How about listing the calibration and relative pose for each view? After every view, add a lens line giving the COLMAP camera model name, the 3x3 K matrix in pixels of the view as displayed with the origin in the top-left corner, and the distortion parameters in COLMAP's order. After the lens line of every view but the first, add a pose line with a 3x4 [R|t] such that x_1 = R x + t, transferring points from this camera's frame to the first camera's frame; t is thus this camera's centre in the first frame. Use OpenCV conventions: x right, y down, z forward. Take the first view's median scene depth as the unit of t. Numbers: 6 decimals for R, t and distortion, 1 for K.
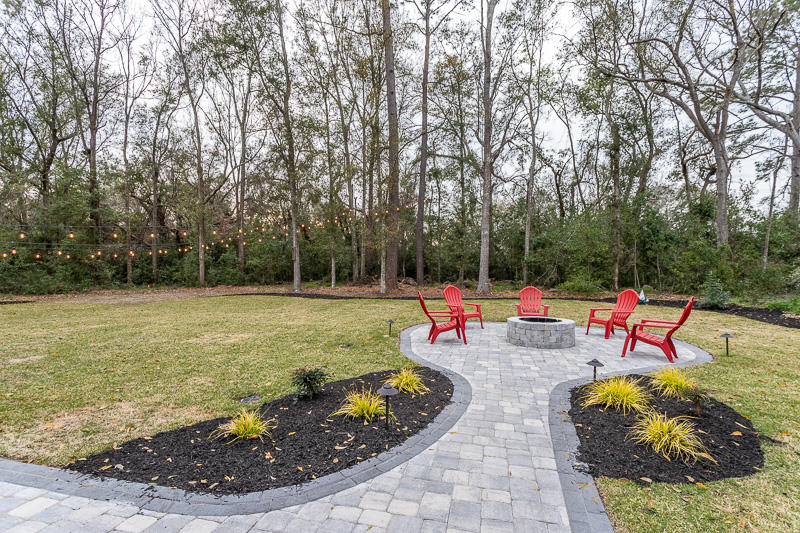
lens RADIAL K [[382.3, 0, 400.2], [0, 382.3, 276.8], [0, 0, 1]] dist [-0.000340, 0.000297]
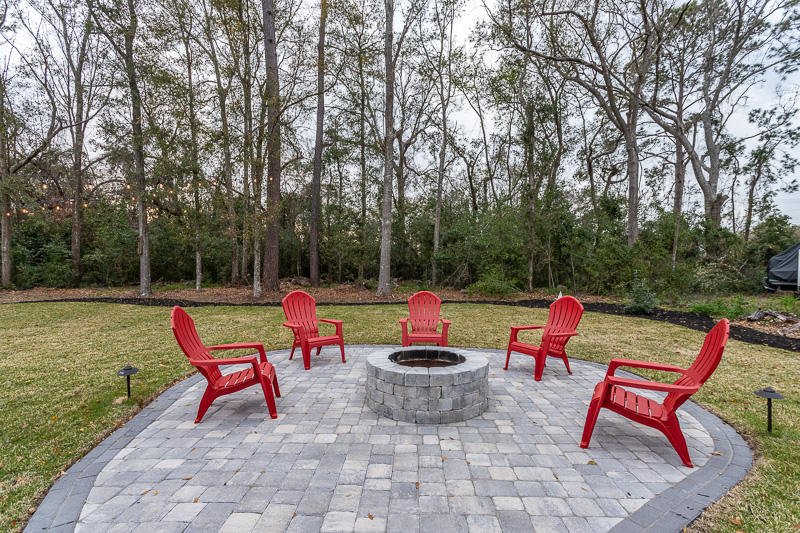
lens RADIAL K [[382.3, 0, 400.2], [0, 382.3, 276.8], [0, 0, 1]] dist [-0.000340, 0.000297]
pose [[0.979157, -0.000716, 0.203105, 0.063709], [0.000135, 0.999996, 0.002871, -0.000398], [-0.203107, -0.002784, 0.979153, 0.139993]]
